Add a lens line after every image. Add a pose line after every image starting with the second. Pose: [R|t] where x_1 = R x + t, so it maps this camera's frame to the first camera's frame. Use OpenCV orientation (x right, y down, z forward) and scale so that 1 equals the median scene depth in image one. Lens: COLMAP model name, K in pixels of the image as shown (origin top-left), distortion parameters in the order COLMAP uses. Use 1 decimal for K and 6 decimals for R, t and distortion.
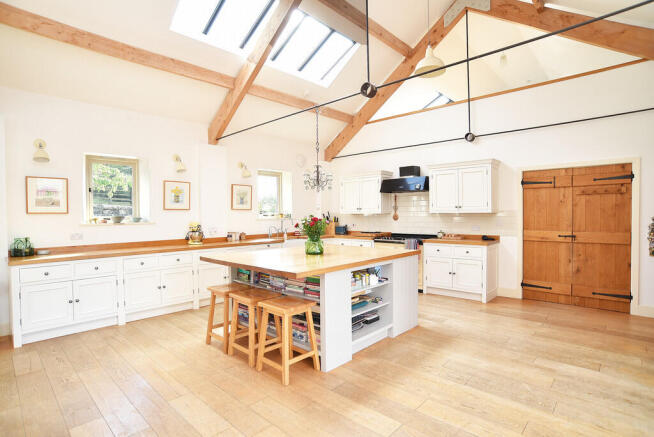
lens RADIAL K [[334.6, 0, 327.0], [0, 334.6, 218.5], [0, 0, 1]] dist [-0.137115, 0.058748]
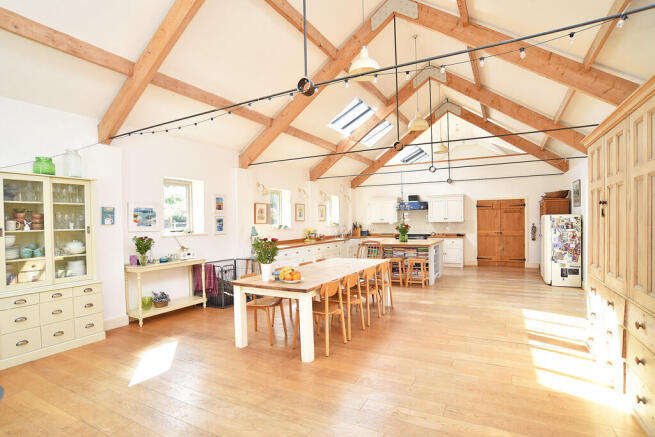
lens RADIAL K [[335.1, 0, 327.5], [0, 335.1, 218.5], [0, 0, 1]] dist [-0.137115, 0.058748]
pose [[0.966786, -0.002854, 0.255570, -0.779517], [0.009431, 0.999655, -0.024512, 0.003753], [-0.255412, 0.026108, 0.966480, -0.694524]]
